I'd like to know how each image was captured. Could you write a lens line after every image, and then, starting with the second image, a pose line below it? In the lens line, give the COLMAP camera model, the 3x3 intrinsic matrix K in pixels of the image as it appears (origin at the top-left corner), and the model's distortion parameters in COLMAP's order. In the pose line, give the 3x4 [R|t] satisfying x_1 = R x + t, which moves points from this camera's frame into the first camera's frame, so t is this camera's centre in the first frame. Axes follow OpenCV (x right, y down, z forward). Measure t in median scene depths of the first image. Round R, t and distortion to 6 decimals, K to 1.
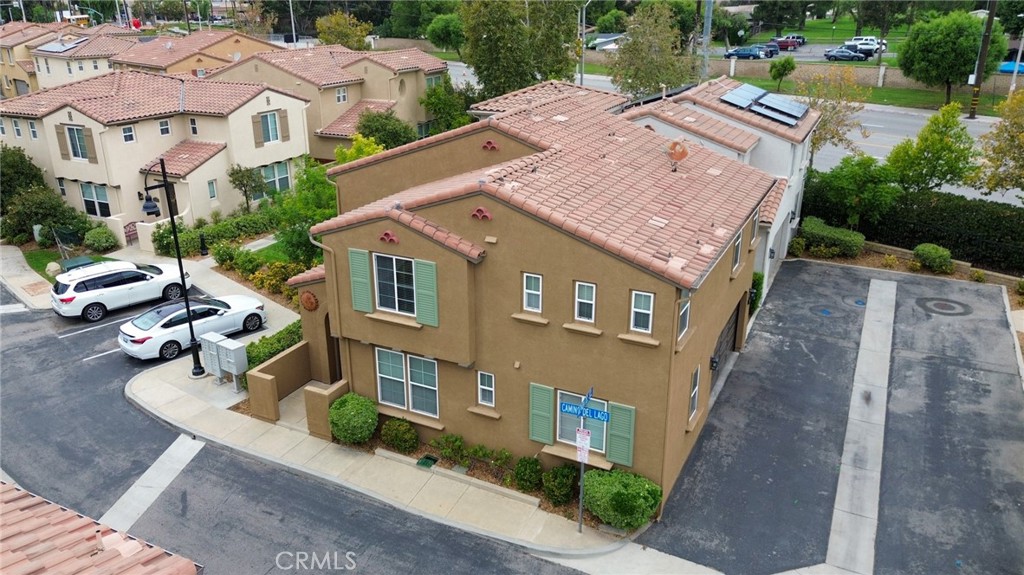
lens RADIAL K [[777.6, 0, 495.3], [0, 777.6, 276.7], [0, 0, 1]] dist [0.014760, 0.001239]
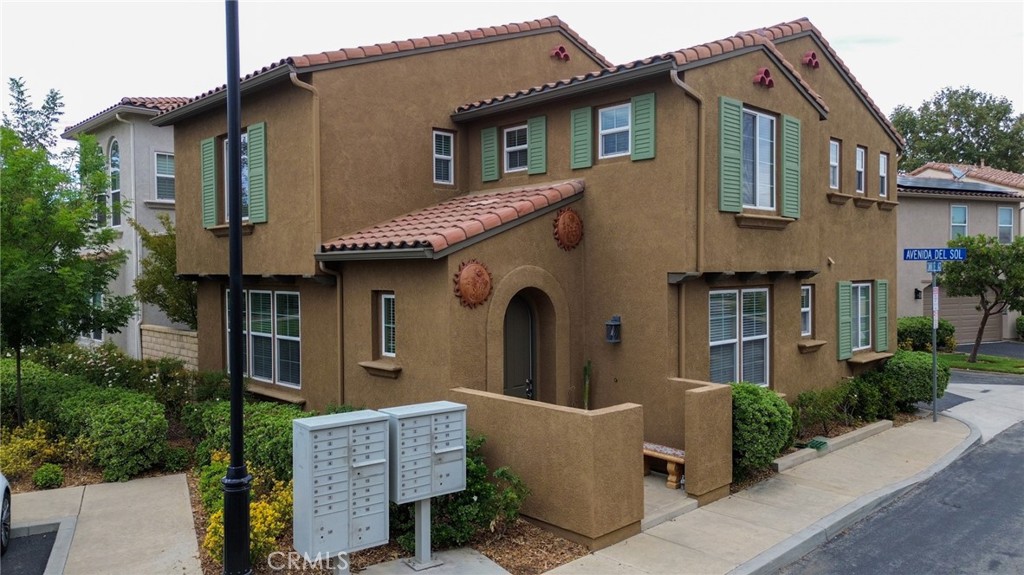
lens RADIAL K [[725.6, 0, 512.0], [0, 725.6, 287.5], [0, 0, 1]] dist [0.013387, -0.006542]
pose [[0.313471, -0.008604, 0.949559, -0.689471], [0.332393, 0.937692, -0.101235, 0.092318], [-0.889523, 0.347361, 0.296799, 0.948422]]
